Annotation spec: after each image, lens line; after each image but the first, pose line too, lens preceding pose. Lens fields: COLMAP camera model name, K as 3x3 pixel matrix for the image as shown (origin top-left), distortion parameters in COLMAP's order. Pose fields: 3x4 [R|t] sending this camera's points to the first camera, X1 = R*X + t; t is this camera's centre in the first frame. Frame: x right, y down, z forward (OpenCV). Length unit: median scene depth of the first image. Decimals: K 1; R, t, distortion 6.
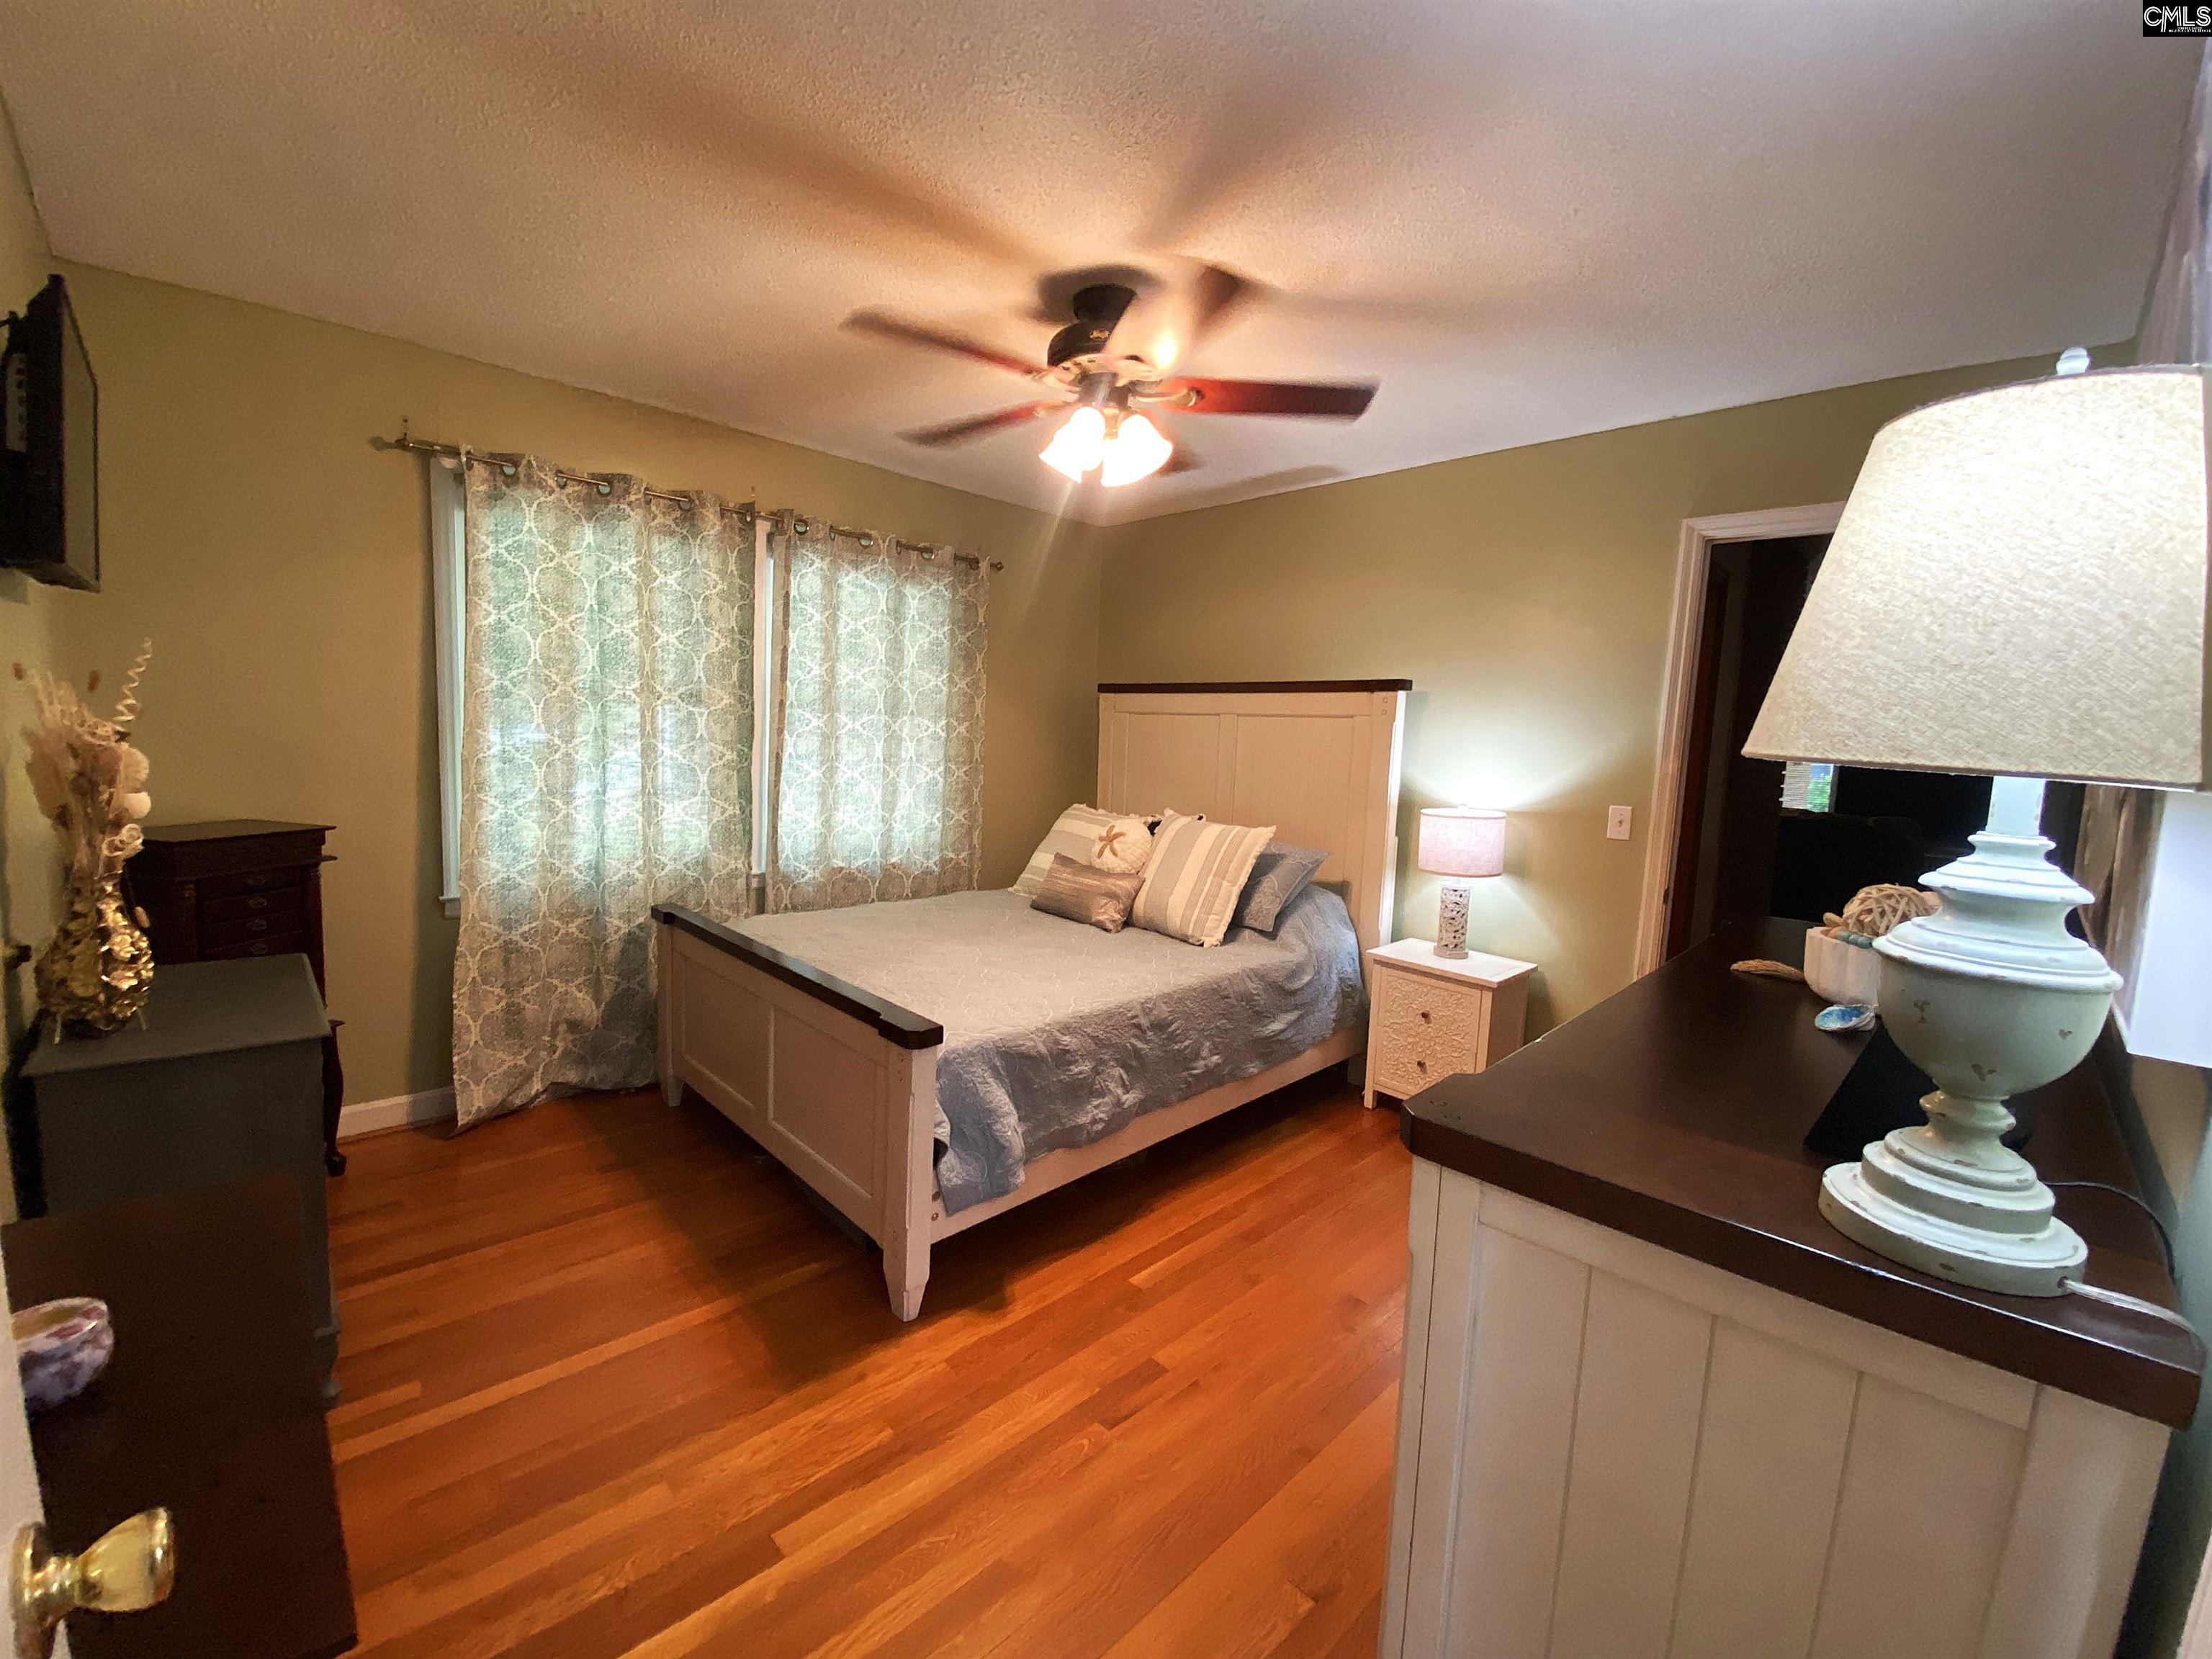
lens RADIAL K [[900.0, 0, 1102.2], [0, 900.0, 821.5], [0, 0, 1]] dist [-0.000744, -0.000298]
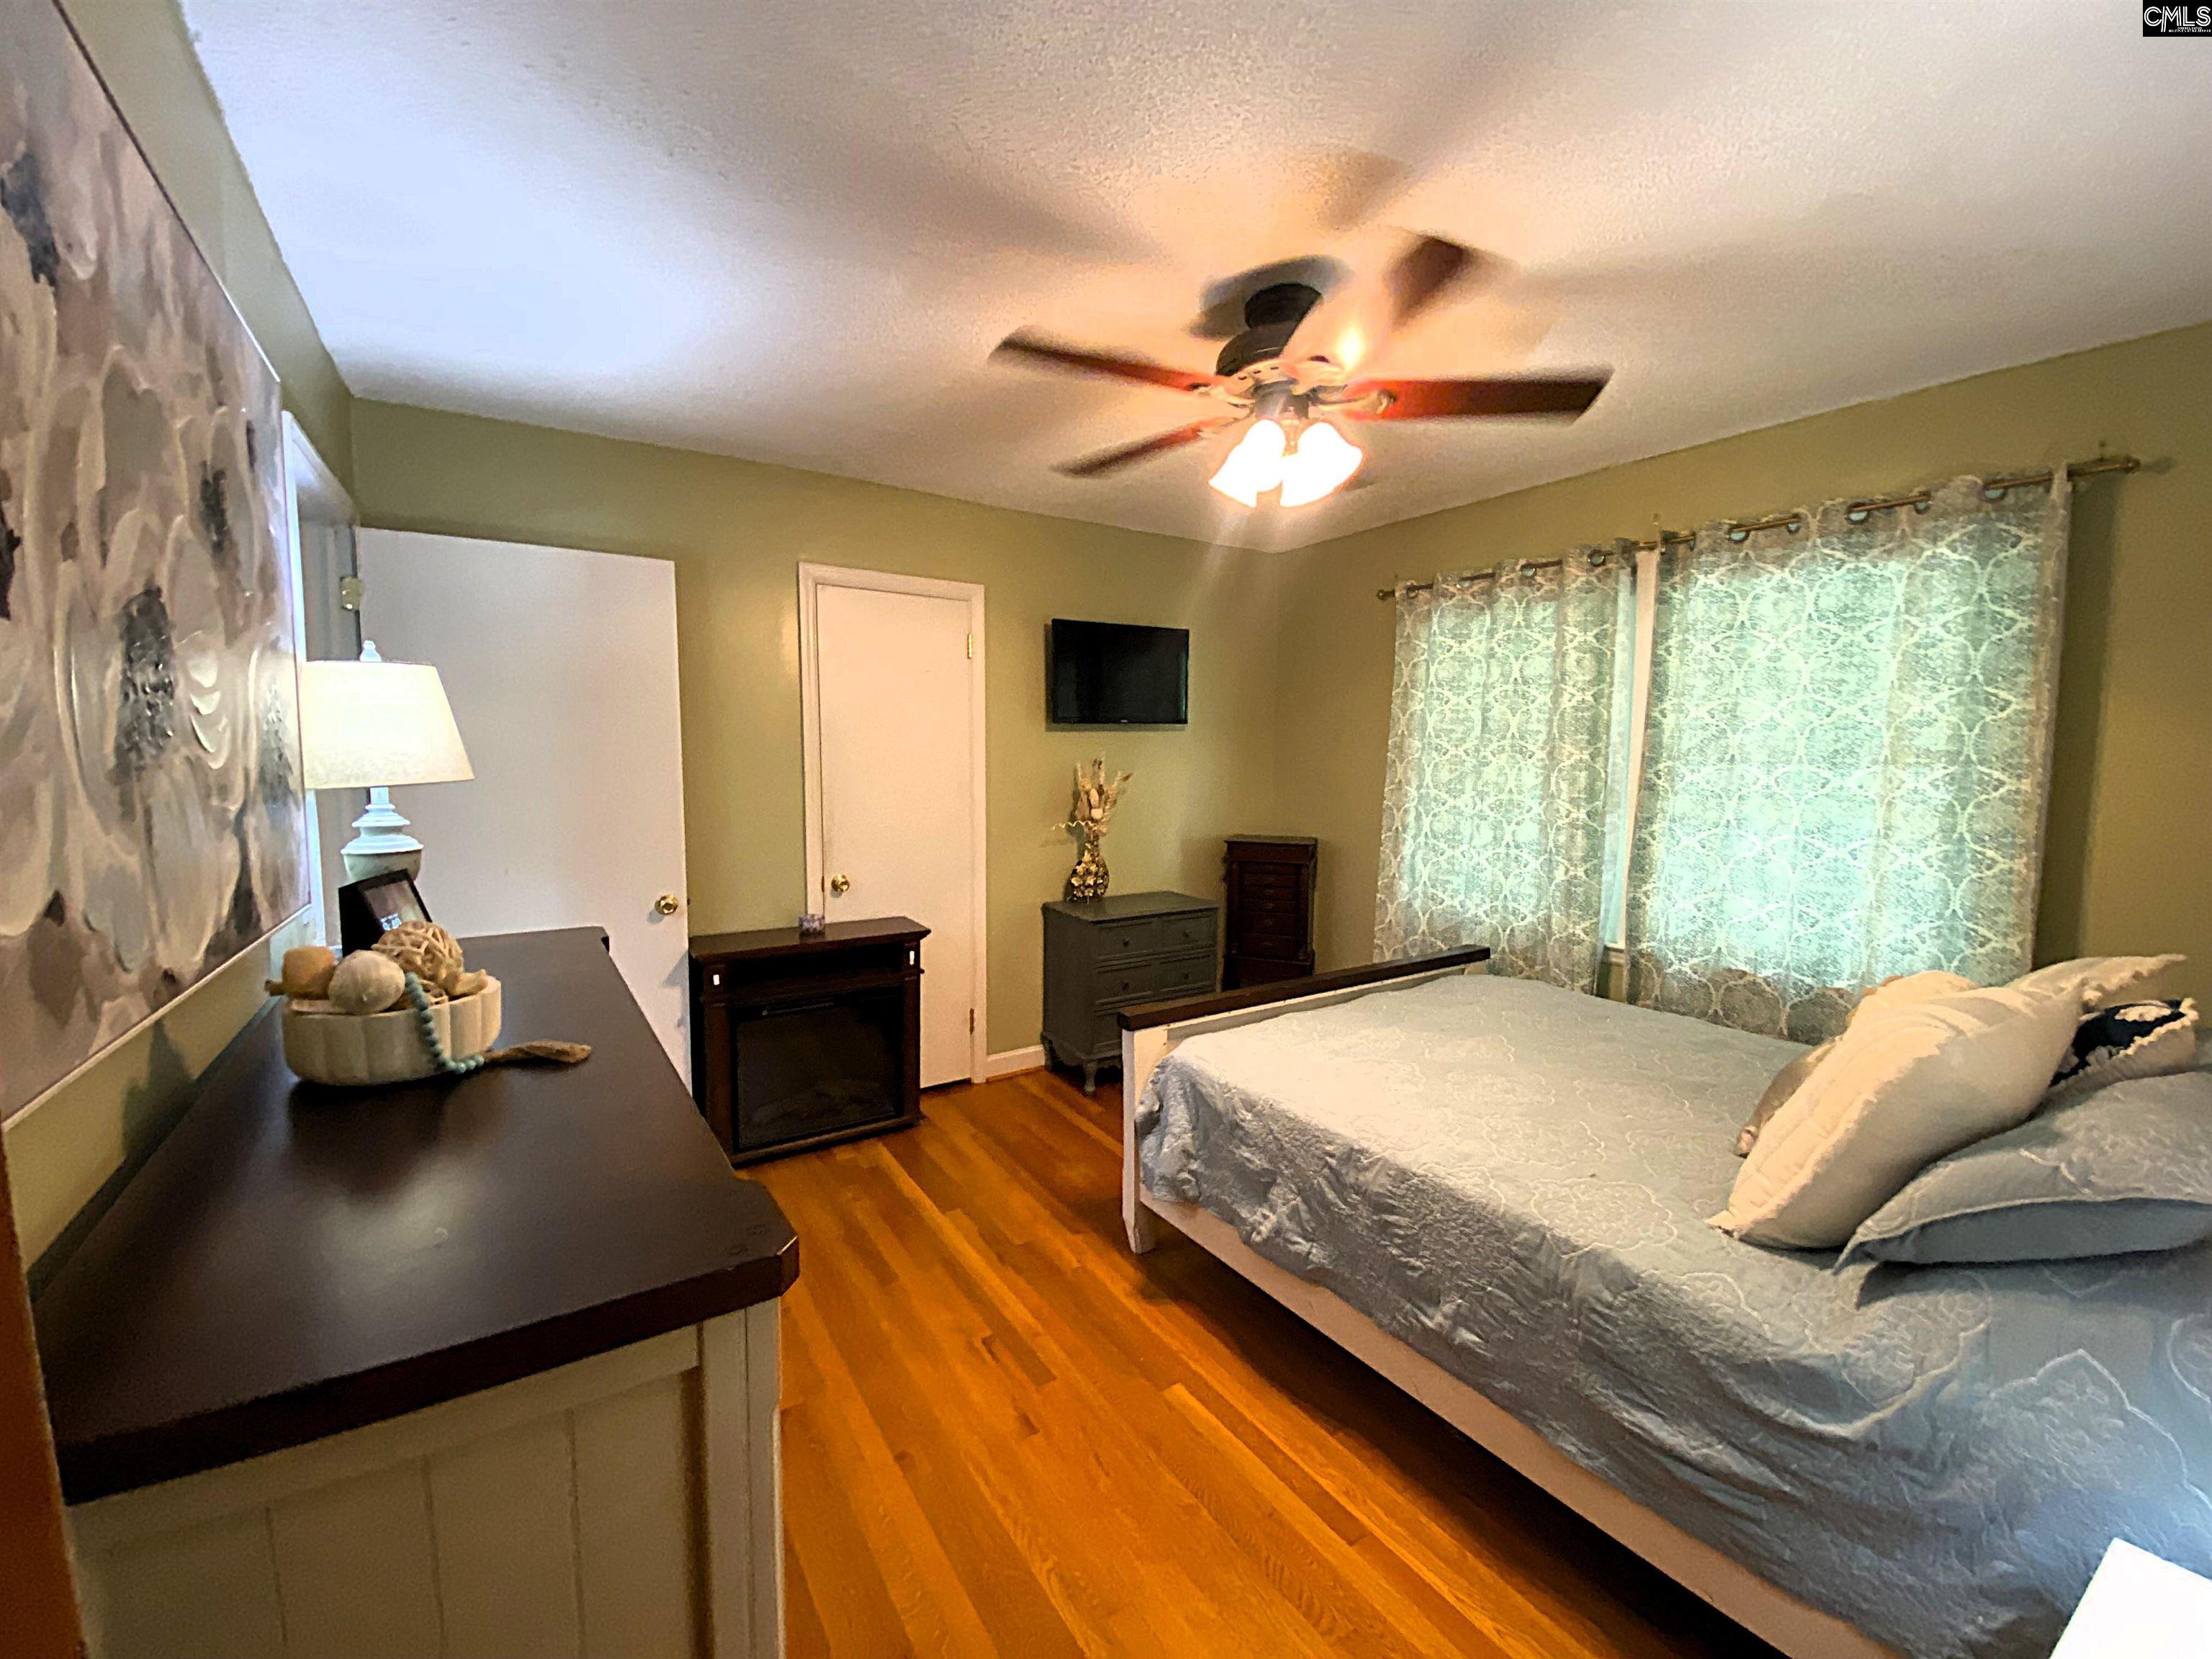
lens RADIAL K [[900.0, 0, 1102.2], [0, 900.0, 821.5], [0, 0, 1]] dist [-0.000744, -0.000298]
pose [[-0.212815, 0.031633, -0.976580, 0.710710], [-0.104354, 0.993023, 0.054907, -0.074788], [0.971504, 0.113595, -0.208029, 0.816126]]
